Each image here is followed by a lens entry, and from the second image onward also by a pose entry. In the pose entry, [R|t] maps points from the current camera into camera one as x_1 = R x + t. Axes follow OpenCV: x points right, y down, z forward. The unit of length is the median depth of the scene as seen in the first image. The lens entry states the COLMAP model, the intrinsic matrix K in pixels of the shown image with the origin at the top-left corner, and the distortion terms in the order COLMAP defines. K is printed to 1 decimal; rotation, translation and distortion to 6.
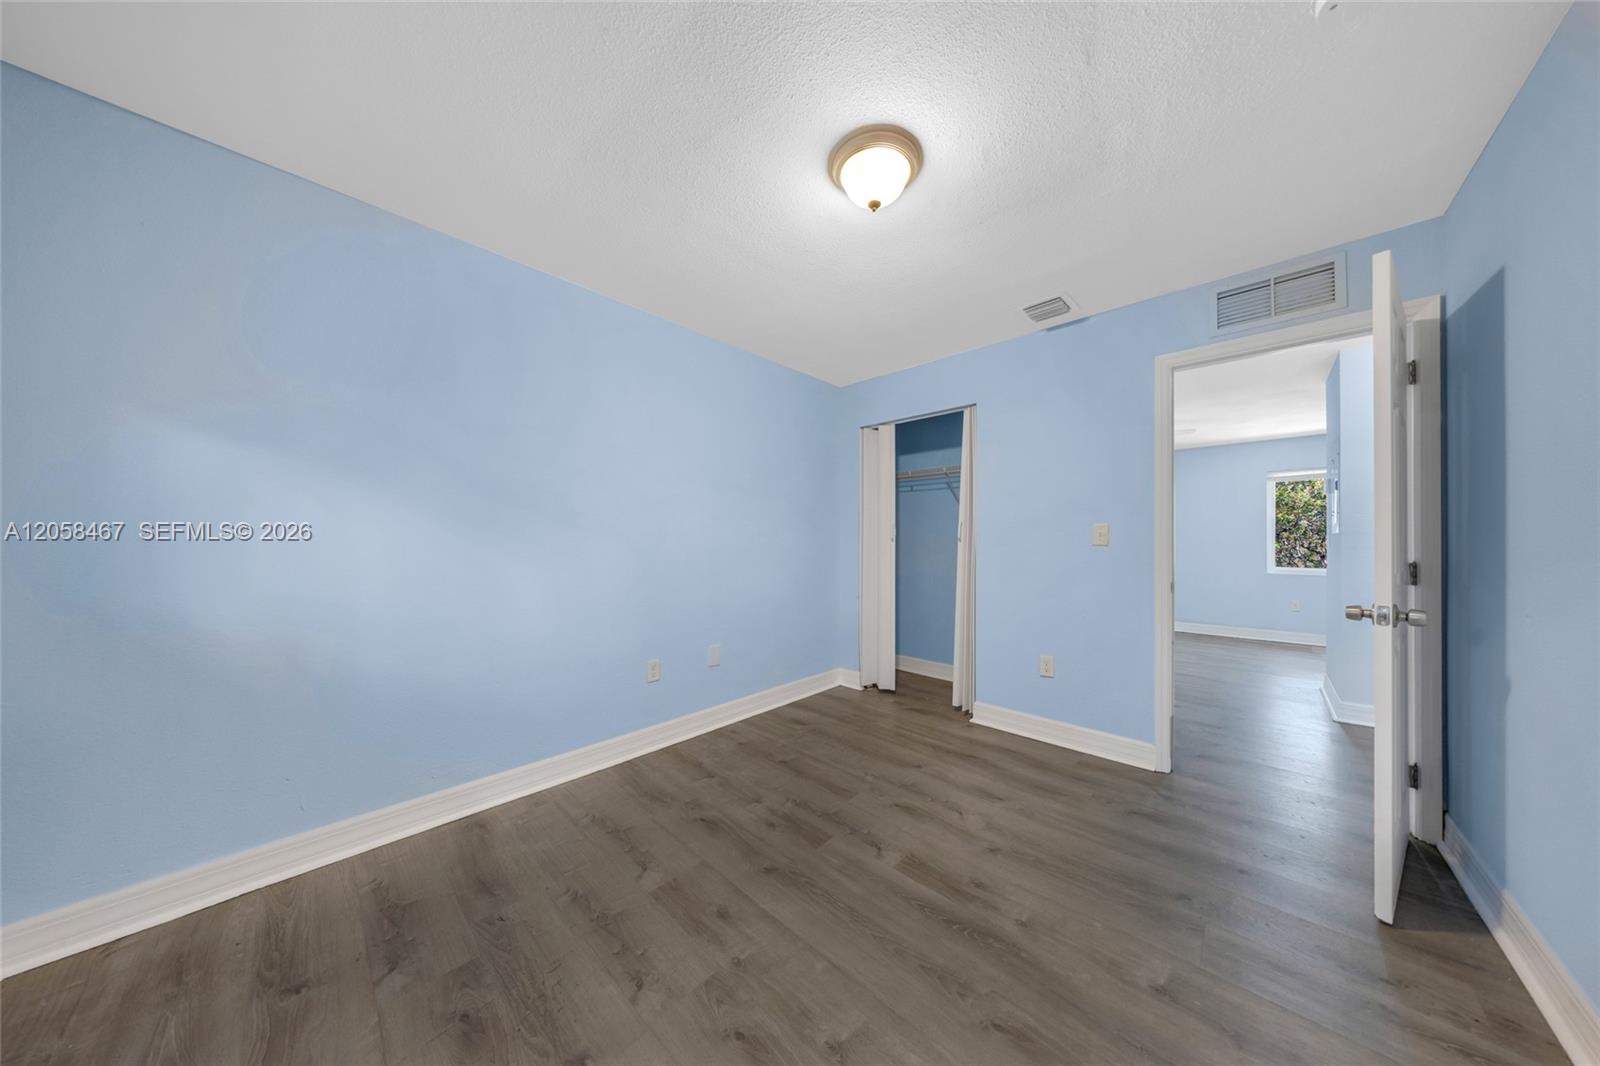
lens RADIAL K [[464.2, 0, 800.3], [0, 464.2, 531.1], [0, 0, 1]] dist [0.008909, -0.004009]
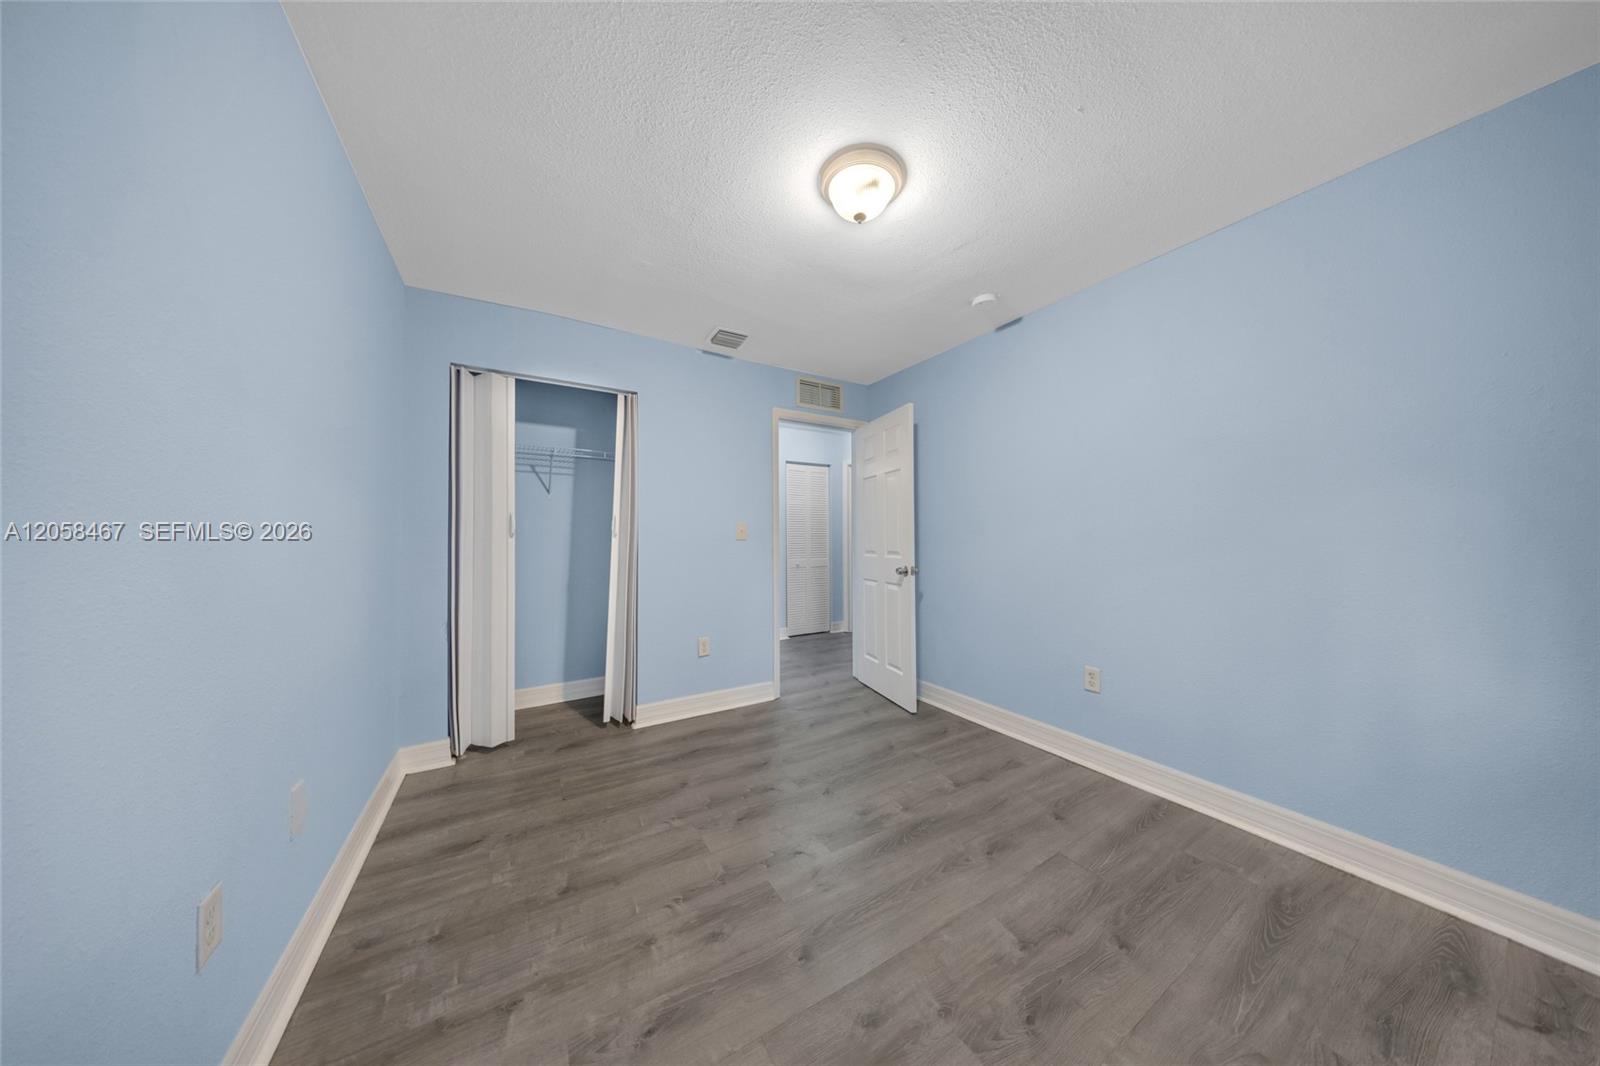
lens RADIAL K [[470.7, 0, 785.9], [0, 470.7, 516.2], [0, 0, 1]] dist [0.001467, -0.000029]
pose [[0.281298, 0.038853, 0.958833, -0.697284], [-0.020749, 0.999193, -0.034402, 0.011098], [-0.959396, -0.010217, 0.281877, 0.652629]]
